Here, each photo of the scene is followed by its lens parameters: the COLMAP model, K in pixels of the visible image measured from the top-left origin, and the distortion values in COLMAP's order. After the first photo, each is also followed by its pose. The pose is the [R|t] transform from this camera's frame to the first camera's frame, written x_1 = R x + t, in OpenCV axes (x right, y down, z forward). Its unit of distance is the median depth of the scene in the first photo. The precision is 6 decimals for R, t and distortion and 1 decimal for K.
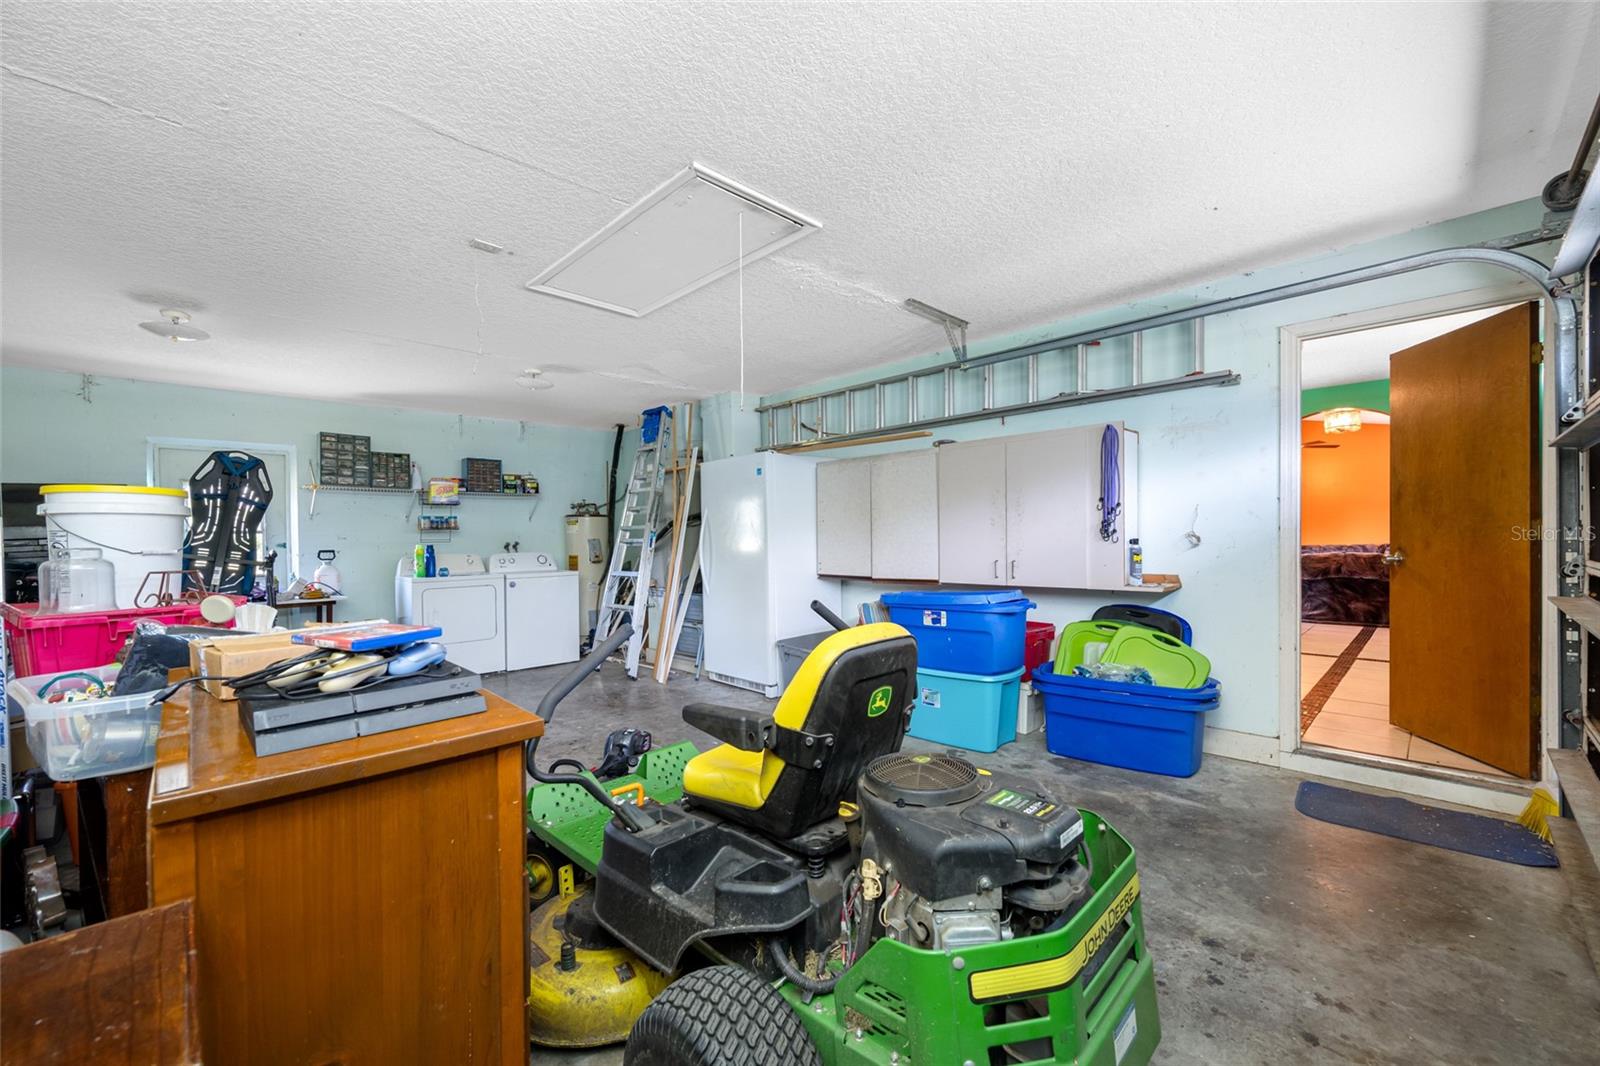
lens RADIAL K [[638.6, 0, 805.2], [0, 638.6, 538.7], [0, 0, 1]] dist [0.012876, -0.000032]
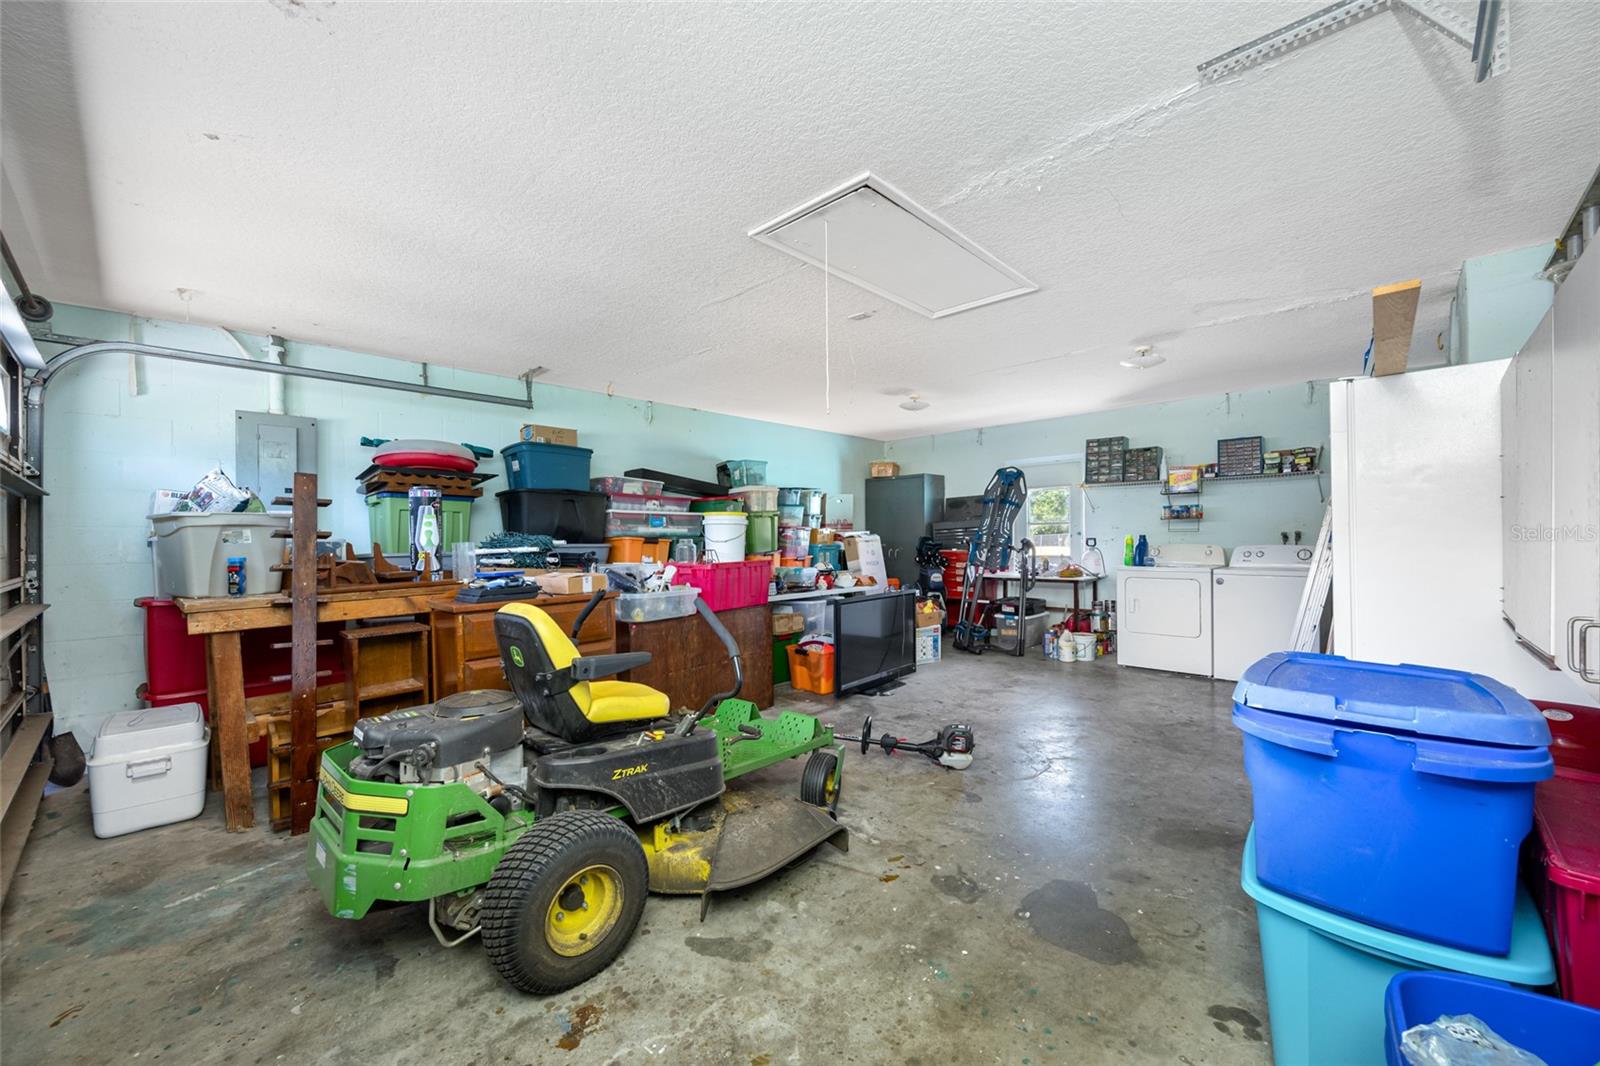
lens RADIAL K [[638.6, 0, 805.0], [0, 638.6, 534.4], [0, 0, 1]] dist [0.012876, -0.000032]
pose [[0.023968, 0.016587, -0.999575, 0.426866], [0.005425, 0.999845, 0.016722, -0.011230], [0.999698, -0.005823, 0.023874, 0.430448]]
